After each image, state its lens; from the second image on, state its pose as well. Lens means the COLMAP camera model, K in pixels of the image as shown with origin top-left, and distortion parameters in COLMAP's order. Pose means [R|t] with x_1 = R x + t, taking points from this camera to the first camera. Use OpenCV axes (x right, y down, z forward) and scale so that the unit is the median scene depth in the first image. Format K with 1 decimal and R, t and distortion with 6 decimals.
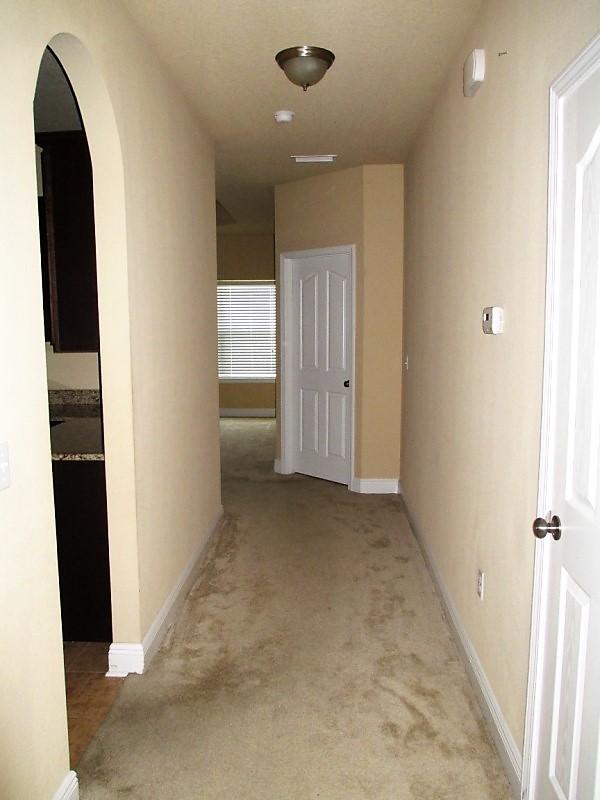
lens RADIAL K [[672.8, 0, 300.0], [0, 672.8, 400.0], [0, 0, 1]] dist [-0.047298, 0.010274]
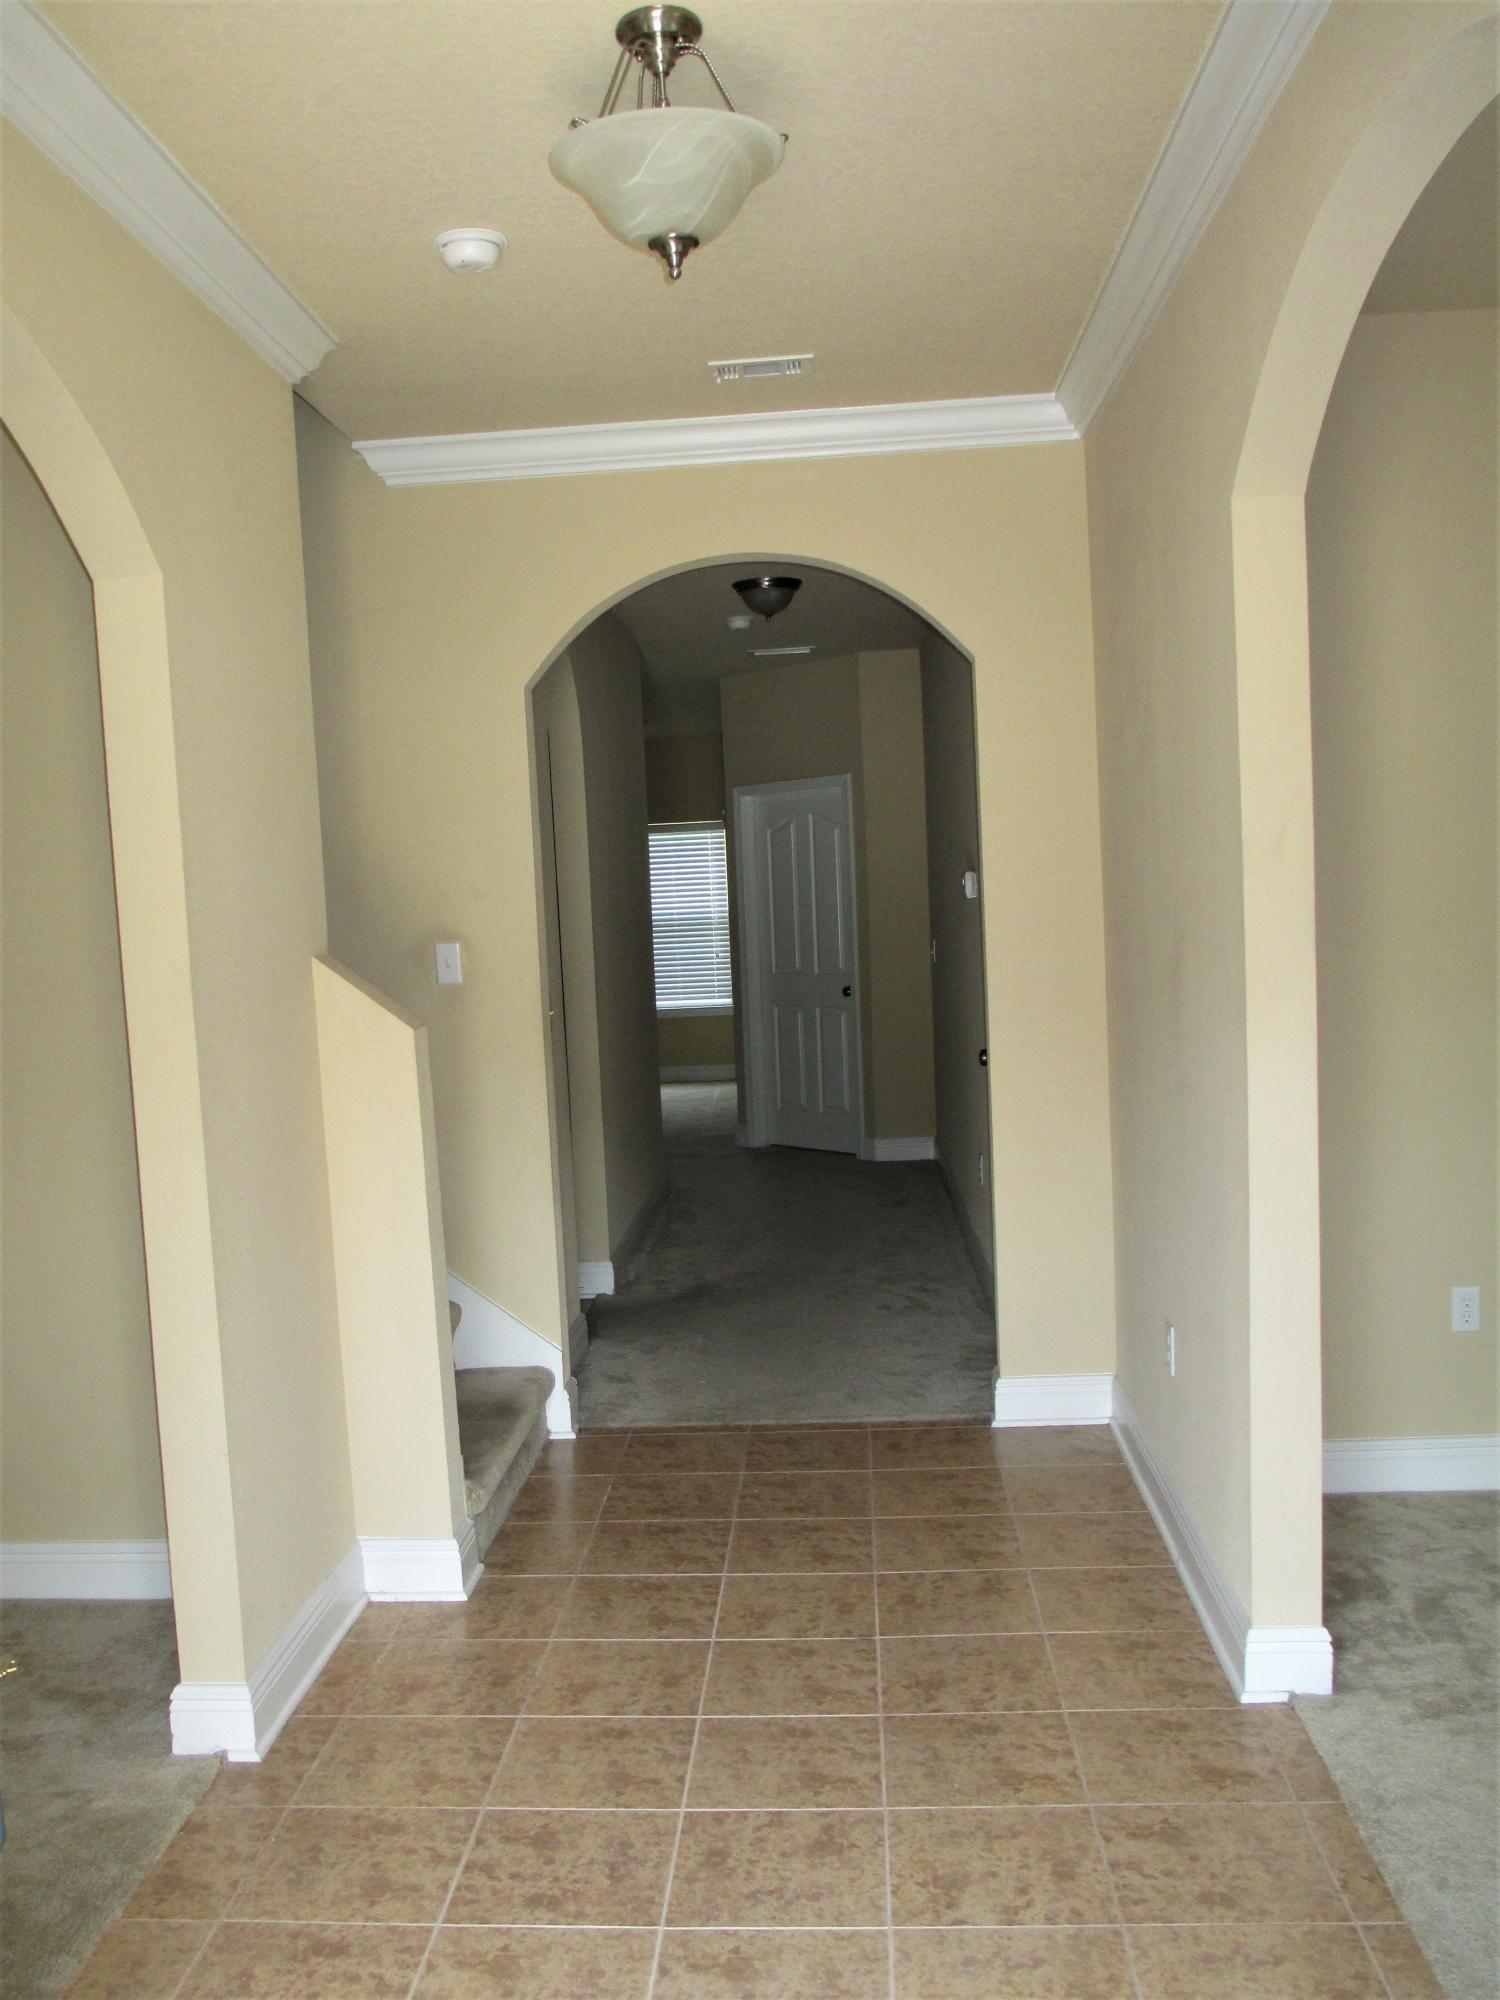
lens RADIAL K [[1681.9, 0, 750.0], [0, 1681.9, 1000.0], [0, 0, 1]] dist [-0.047298, 0.010274]
pose [[0.999184, -0.039396, -0.008897, -0.008389], [0.038811, 0.997538, -0.058412, 0.074150], [0.011176, 0.058019, 0.998253, -0.592672]]
